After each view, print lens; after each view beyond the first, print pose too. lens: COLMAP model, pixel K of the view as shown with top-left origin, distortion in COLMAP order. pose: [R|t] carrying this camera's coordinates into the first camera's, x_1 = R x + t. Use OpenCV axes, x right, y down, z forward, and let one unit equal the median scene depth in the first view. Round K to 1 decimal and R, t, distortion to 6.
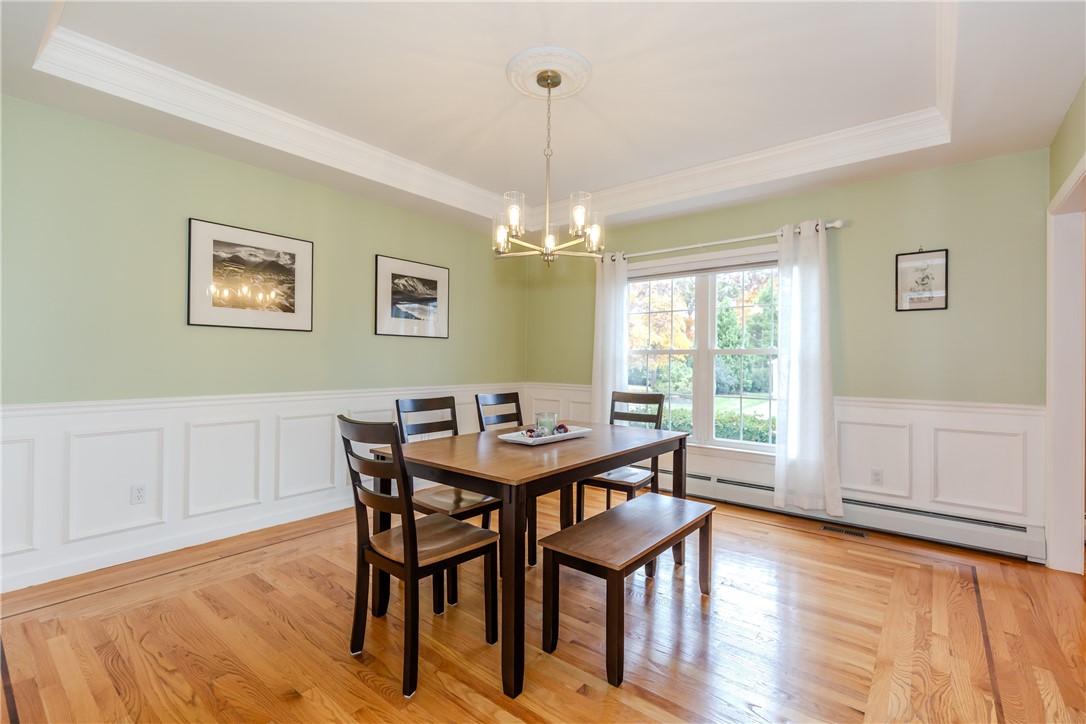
lens RADIAL K [[483.6, 0, 543.0], [0, 483.6, 362.0], [0, 0, 1]] dist [0.011153, -0.000053]
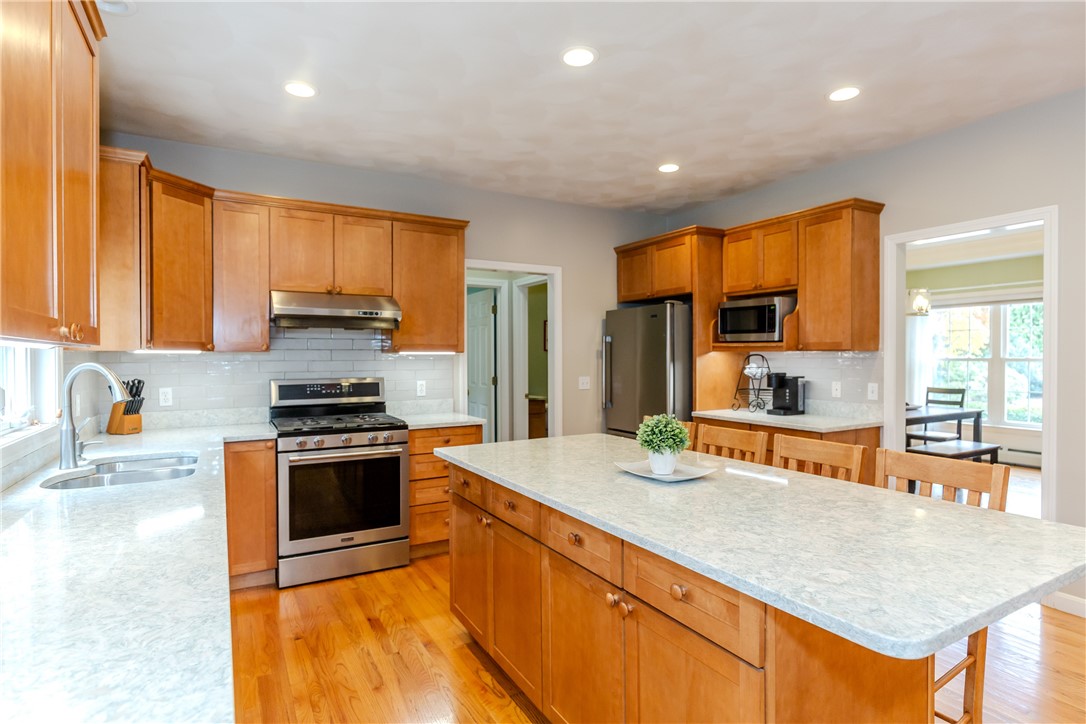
lens RADIAL K [[564.5, 0, 543.0], [0, 564.5, 362.0], [0, 0, 1]] dist [0.001820, 0.000349]
pose [[0.930749, 0.001517, -0.365654, -0.356750], [0.002813, 0.999932, 0.011310, -0.045984], [0.365647, -0.011555, 0.930682, -1.215467]]
